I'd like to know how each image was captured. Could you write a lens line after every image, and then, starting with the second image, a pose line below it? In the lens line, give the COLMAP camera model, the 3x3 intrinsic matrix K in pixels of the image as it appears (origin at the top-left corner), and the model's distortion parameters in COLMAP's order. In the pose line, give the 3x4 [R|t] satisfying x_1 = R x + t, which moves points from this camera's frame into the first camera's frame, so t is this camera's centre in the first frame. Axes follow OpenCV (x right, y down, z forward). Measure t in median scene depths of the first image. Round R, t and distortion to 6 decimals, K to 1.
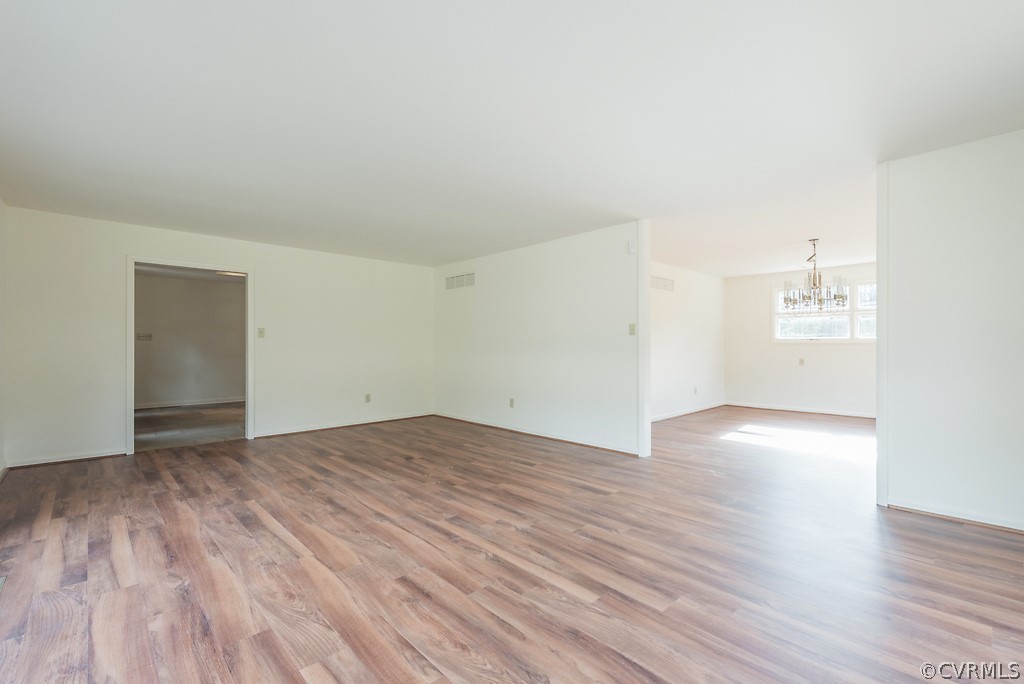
lens RADIAL K [[454.7, 0, 511.2], [0, 454.7, 344.0], [0, 0, 1]] dist [0.008839, -0.001887]
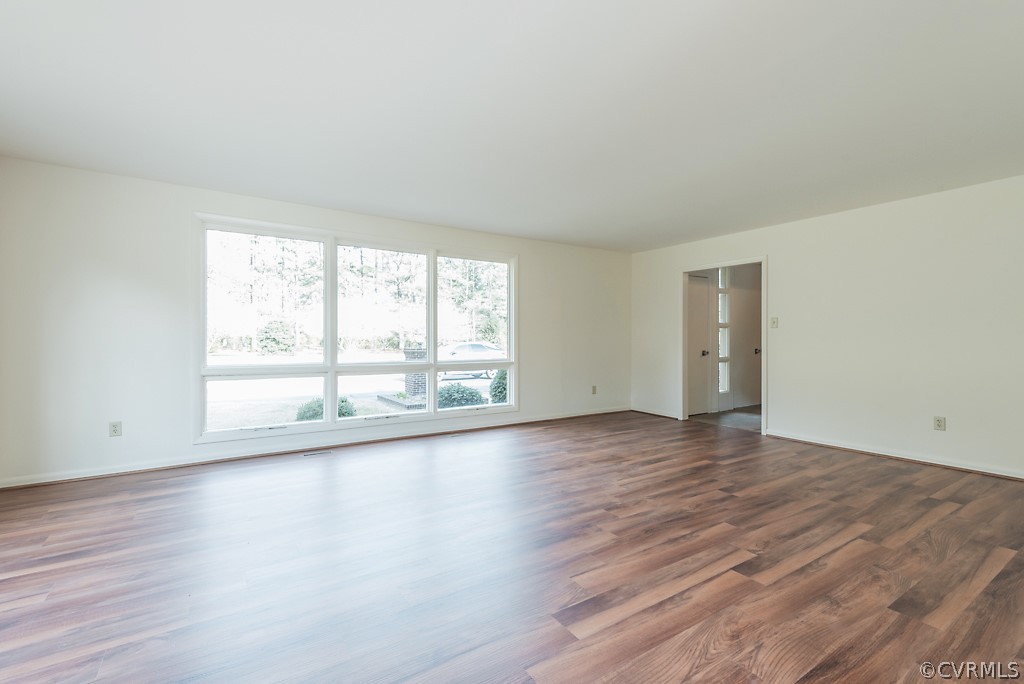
lens RADIAL K [[454.7, 0, 510.1], [0, 454.7, 337.9], [0, 0, 1]] dist [0.008839, -0.001887]
pose [[-0.182539, 0.004437, -0.983189, 0.724934], [0.000509, 0.999990, 0.004419, 0.001361], [0.983199, 0.000306, -0.182539, 1.013836]]
